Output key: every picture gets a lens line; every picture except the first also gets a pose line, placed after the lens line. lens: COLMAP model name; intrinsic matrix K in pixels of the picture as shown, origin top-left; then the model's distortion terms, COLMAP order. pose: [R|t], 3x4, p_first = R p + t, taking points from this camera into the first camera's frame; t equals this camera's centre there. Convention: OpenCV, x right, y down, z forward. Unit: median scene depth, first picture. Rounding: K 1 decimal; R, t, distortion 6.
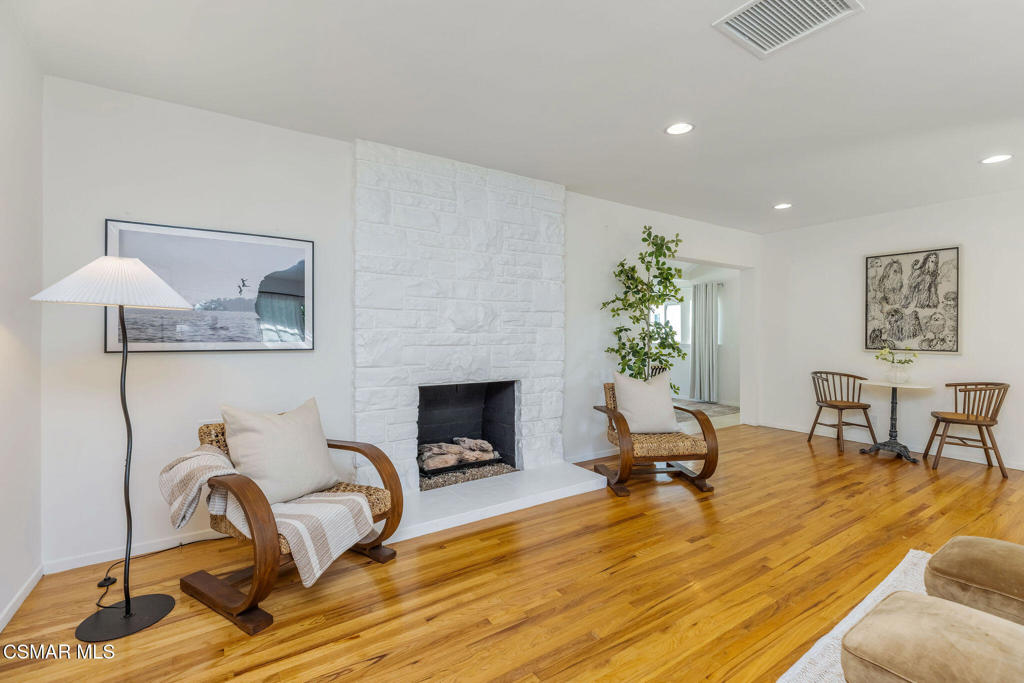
lens RADIAL K [[459.2, 0, 523.8], [0, 459.2, 332.8], [0, 0, 1]] dist [0.004926, 0.000321]
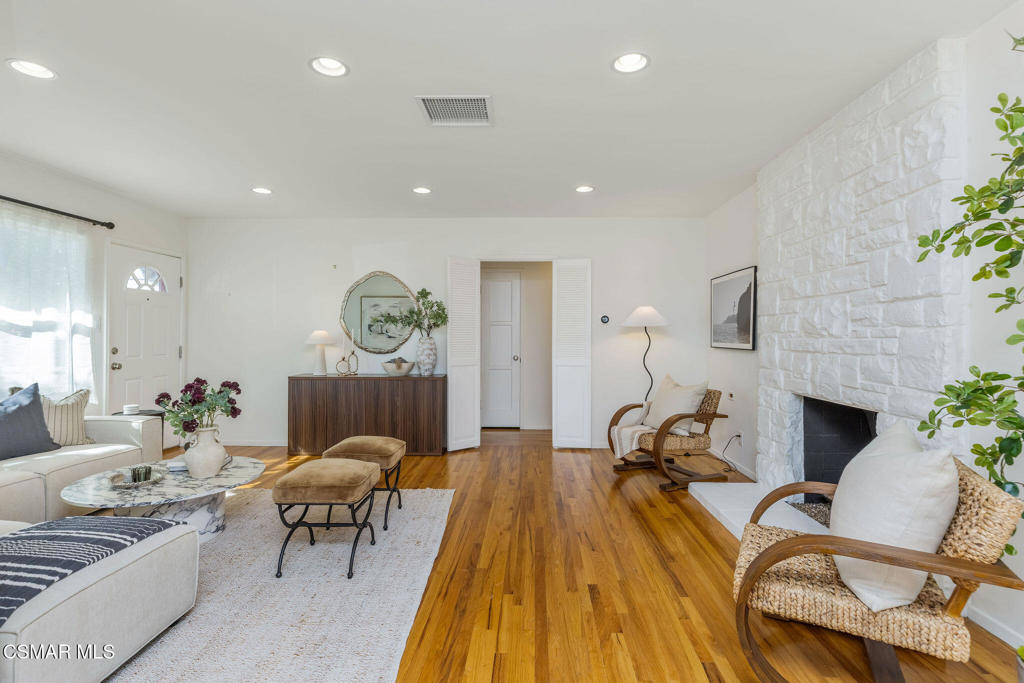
lens RADIAL K [[522.0, 0, 527.1], [0, 522.0, 327.9], [0, 0, 1]] dist [0.003873, 0.000723]
pose [[-0.576893, -0.014281, -0.816695, 0.842472], [-0.000521, 0.999853, -0.017115, 0.000147], [0.816820, -0.009448, -0.576816, 1.010836]]
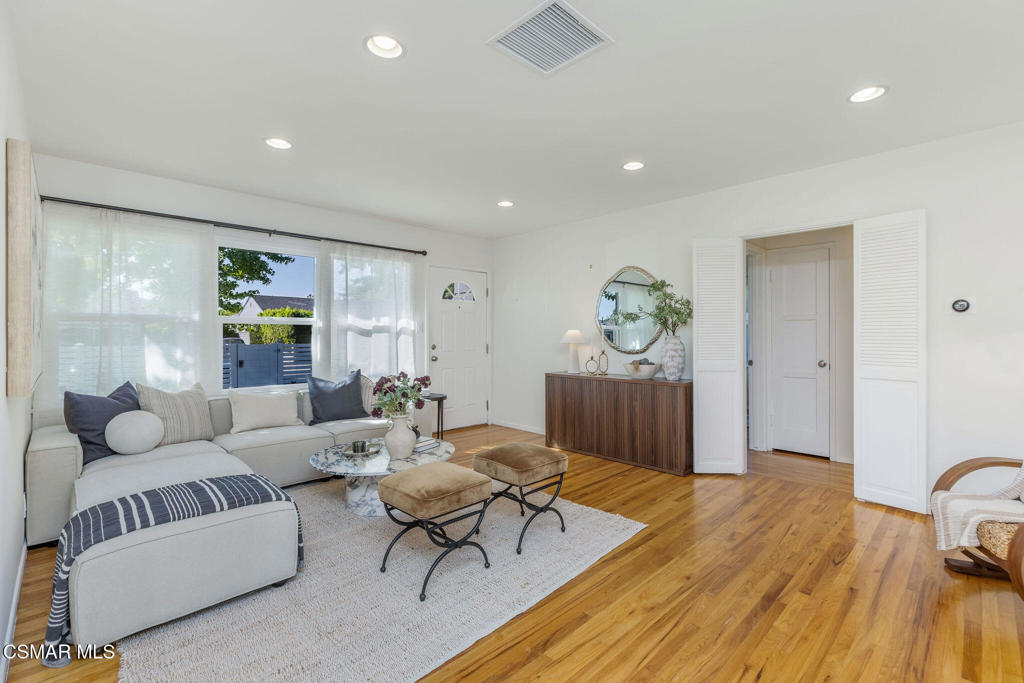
lens RADIAL K [[467.5, 0, 512.7], [0, 467.5, 335.7], [0, 0, 1]] dist [0.002285, 0.000585]
pose [[-0.985897, 0.002759, -0.167330, 0.404050], [0.002866, 0.999996, -0.000395, -0.000869], [0.167329, -0.000869, -0.985901, 0.995314]]
